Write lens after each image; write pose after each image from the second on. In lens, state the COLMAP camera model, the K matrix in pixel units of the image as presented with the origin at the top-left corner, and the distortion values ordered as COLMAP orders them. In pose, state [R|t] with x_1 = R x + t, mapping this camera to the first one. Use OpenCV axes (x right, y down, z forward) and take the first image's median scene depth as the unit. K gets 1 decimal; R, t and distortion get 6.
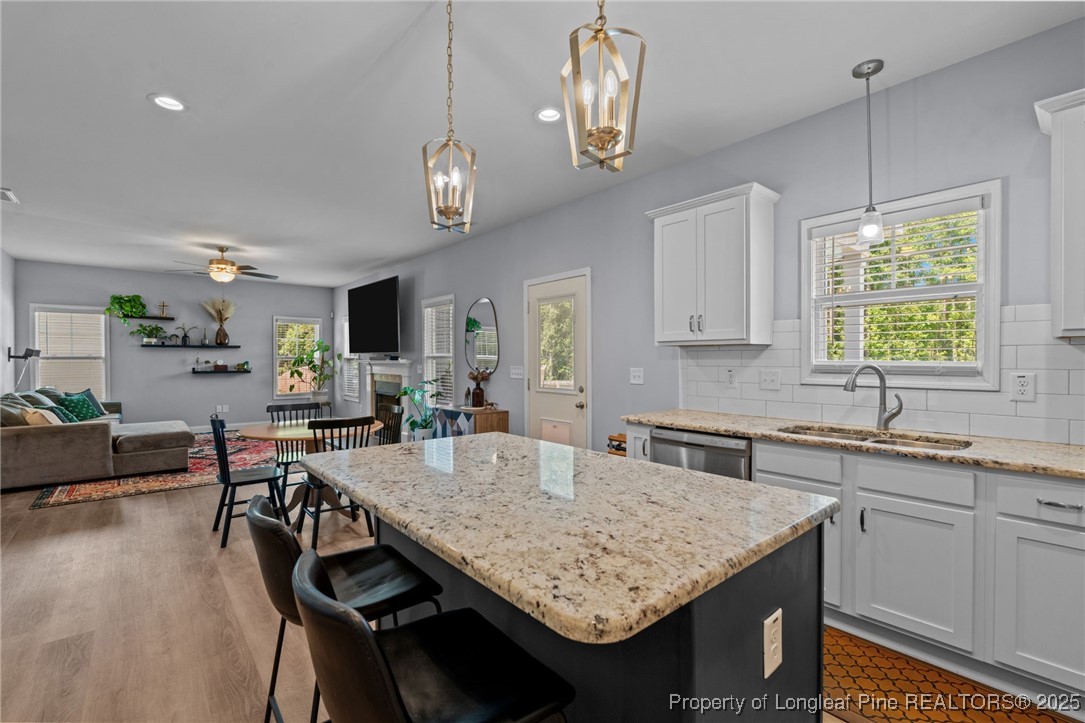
lens RADIAL K [[475.4, 0, 539.5], [0, 475.4, 362.9], [0, 0, 1]] dist [-0.004574, 0.000226]
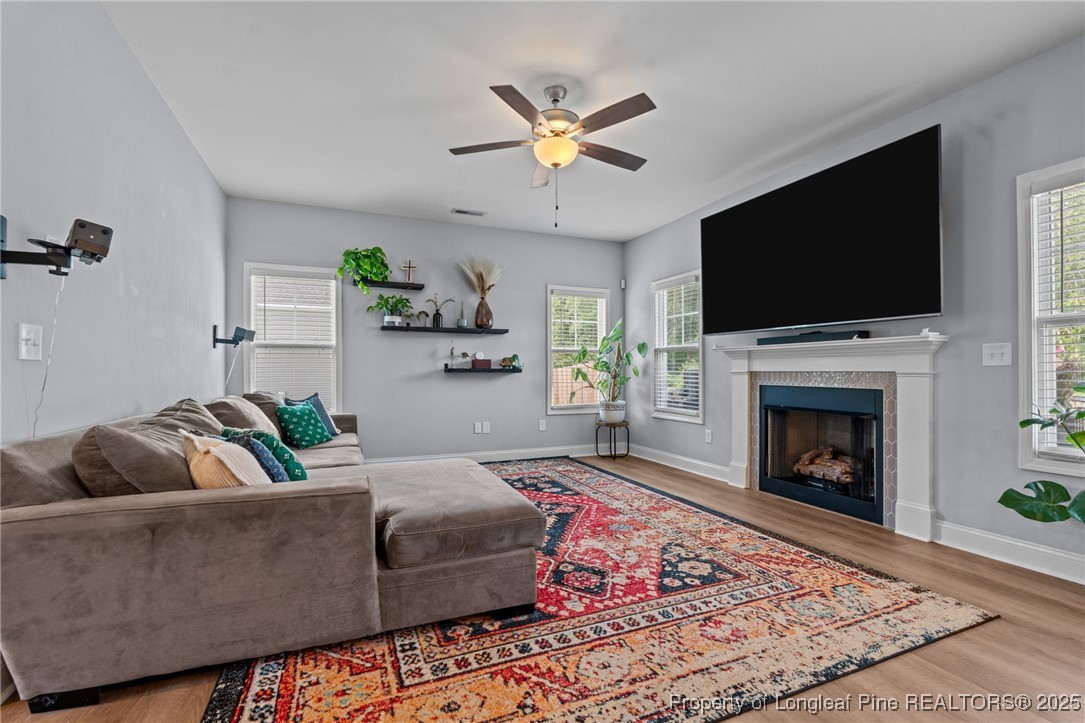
lens RADIAL K [[476.8, 0, 541.1], [0, 476.8, 366.7], [0, 0, 1]] dist [-0.003370, 0.000074]
pose [[0.952958, -0.003972, -0.303076, -0.433395], [-0.001415, 0.999845, -0.017553, 0.027567], [0.303098, 0.017156, 0.952805, 0.444212]]
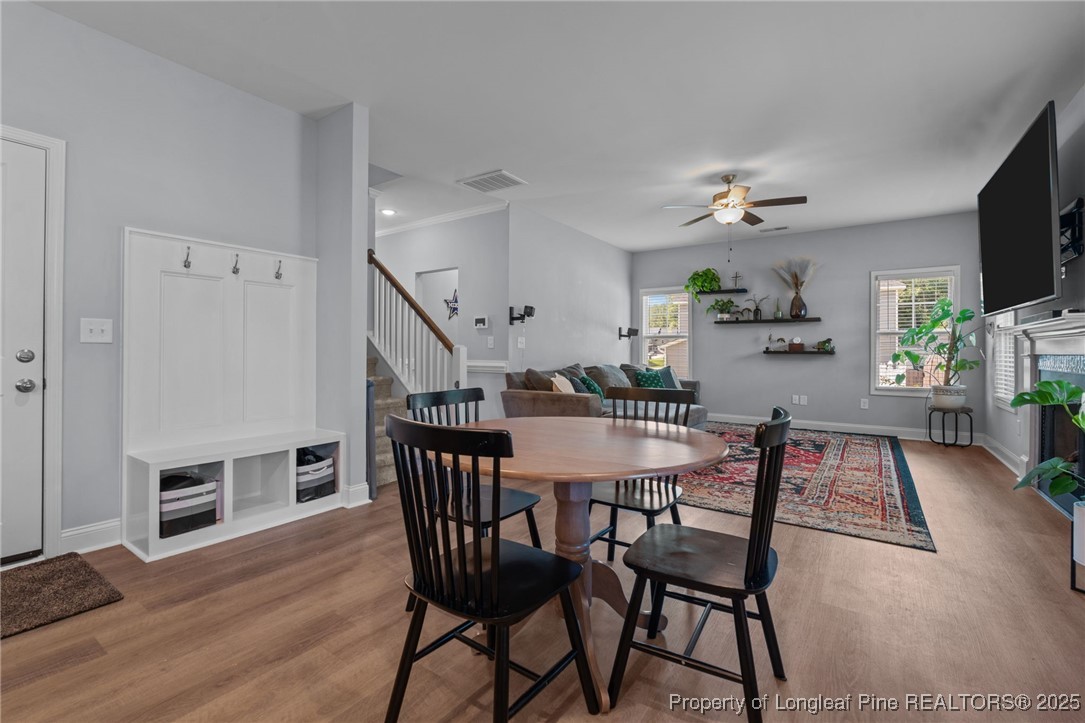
lens RADIAL K [[475.9, 0, 537.3], [0, 475.9, 356.6], [0, 0, 1]] dist [-0.005135, -0.000061]
pose [[0.250523, 0.010521, -0.968054, -0.024339], [-0.013273, 0.999884, 0.007432, 0.028081], [0.968020, 0.010987, 0.250633, 0.425375]]
